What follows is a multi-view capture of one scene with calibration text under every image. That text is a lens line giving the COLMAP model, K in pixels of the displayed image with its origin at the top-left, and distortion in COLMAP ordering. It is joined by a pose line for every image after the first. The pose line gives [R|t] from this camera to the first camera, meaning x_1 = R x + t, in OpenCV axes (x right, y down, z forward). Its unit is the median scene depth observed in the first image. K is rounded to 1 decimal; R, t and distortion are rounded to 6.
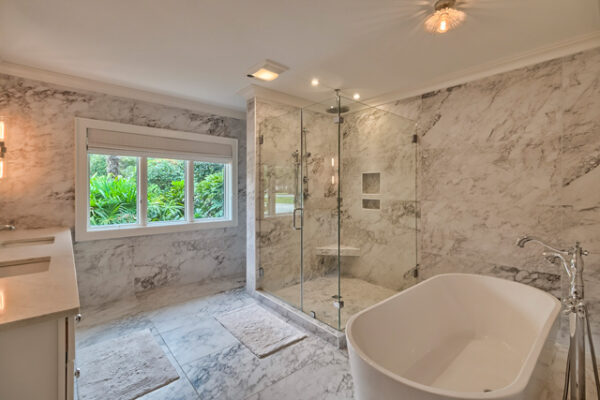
lens RADIAL K [[273.7, 0, 296.3], [0, 273.7, 188.9], [0, 0, 1]] dist [0.001101, -0.000022]
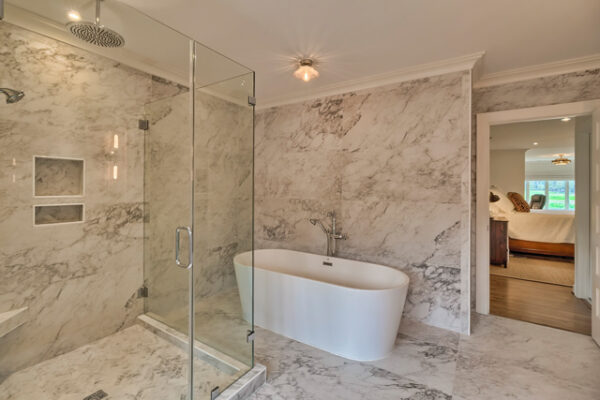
lens RADIAL K [[273.7, 0, 296.3], [0, 273.7, 188.9], [0, 0, 1]] dist [0.001101, -0.000022]
pose [[-0.278205, -0.004176, 0.960513, -0.284984], [-0.004793, 0.999984, 0.002959, -0.000109], [-0.960510, -0.003781, -0.278221, 0.491863]]
